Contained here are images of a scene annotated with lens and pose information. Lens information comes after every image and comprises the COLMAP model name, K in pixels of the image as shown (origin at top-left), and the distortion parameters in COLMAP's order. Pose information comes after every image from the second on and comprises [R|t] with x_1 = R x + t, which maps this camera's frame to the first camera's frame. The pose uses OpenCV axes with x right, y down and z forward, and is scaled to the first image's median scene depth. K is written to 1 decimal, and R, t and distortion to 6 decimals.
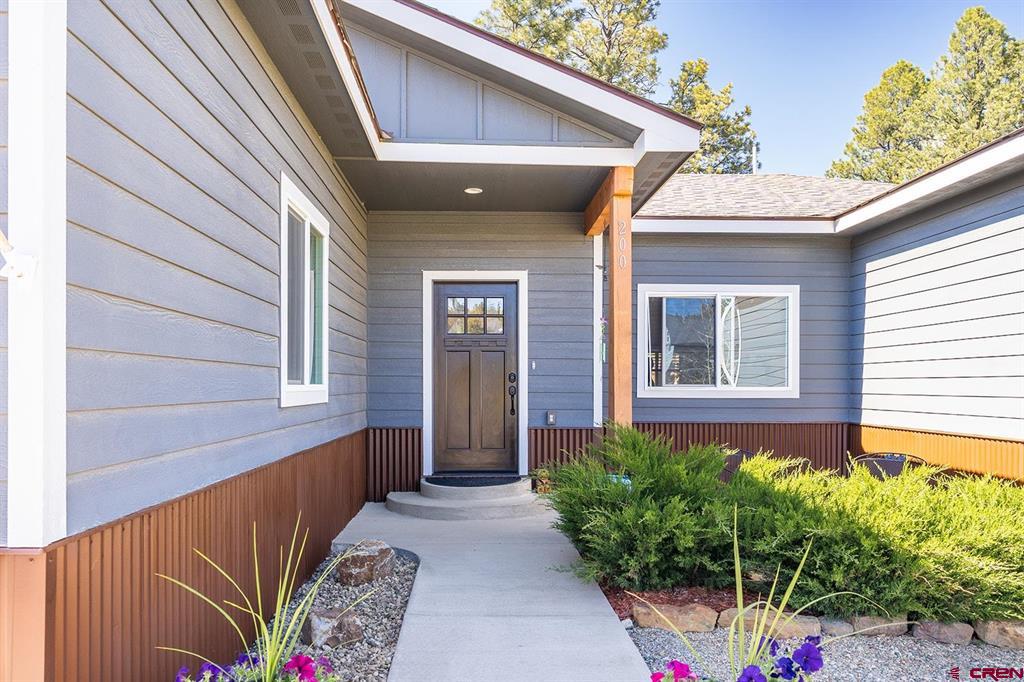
lens RADIAL K [[714.0, 0, 510.4], [0, 714.0, 372.6], [0, 0, 1]] dist [-0.005086, -0.000481]
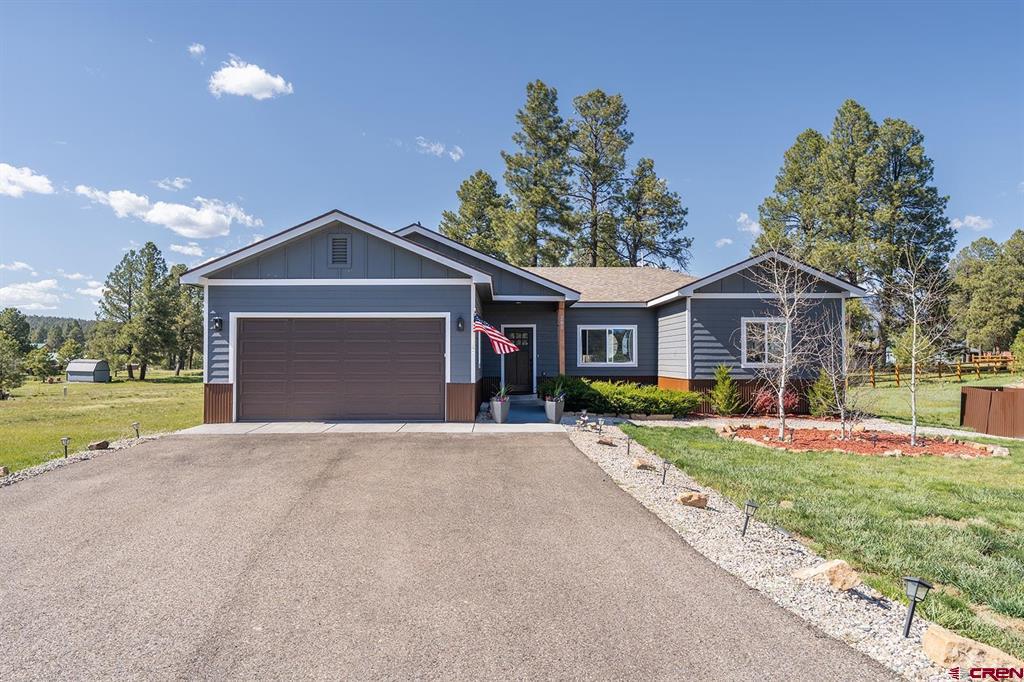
lens RADIAL K [[659.1, 0, 513.7], [0, 659.1, 328.1], [0, 0, 1]] dist [-0.078005, -0.001146]
pose [[0.999445, -0.000389, -0.033299, 0.019921], [-0.000425, 0.999701, -0.024452, -0.051032], [0.033299, 0.024452, 0.999146, -1.547882]]
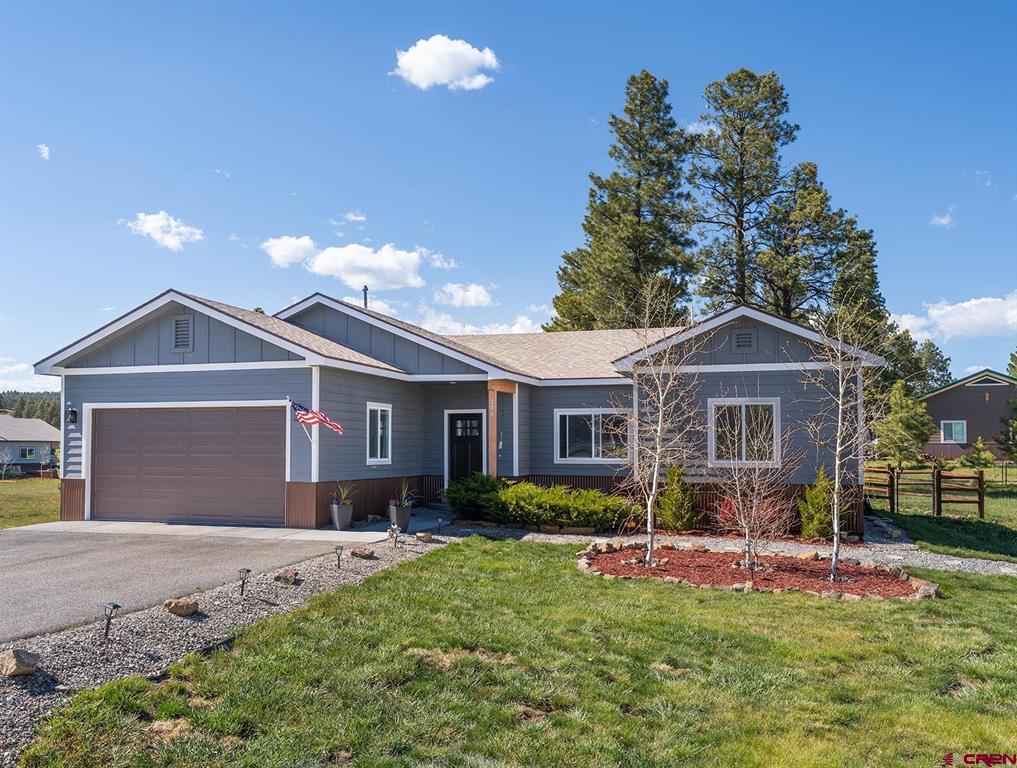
lens RADIAL K [[931.2, 0, 508.5], [0, 931.2, 384.0], [0, 0, 1]] dist [-0.102756, -0.003367]
pose [[0.941098, -0.021179, -0.337469, 0.991623], [0.005368, 0.998846, -0.047718, -0.068375], [0.338090, 0.043096, 0.940126, -1.633943]]
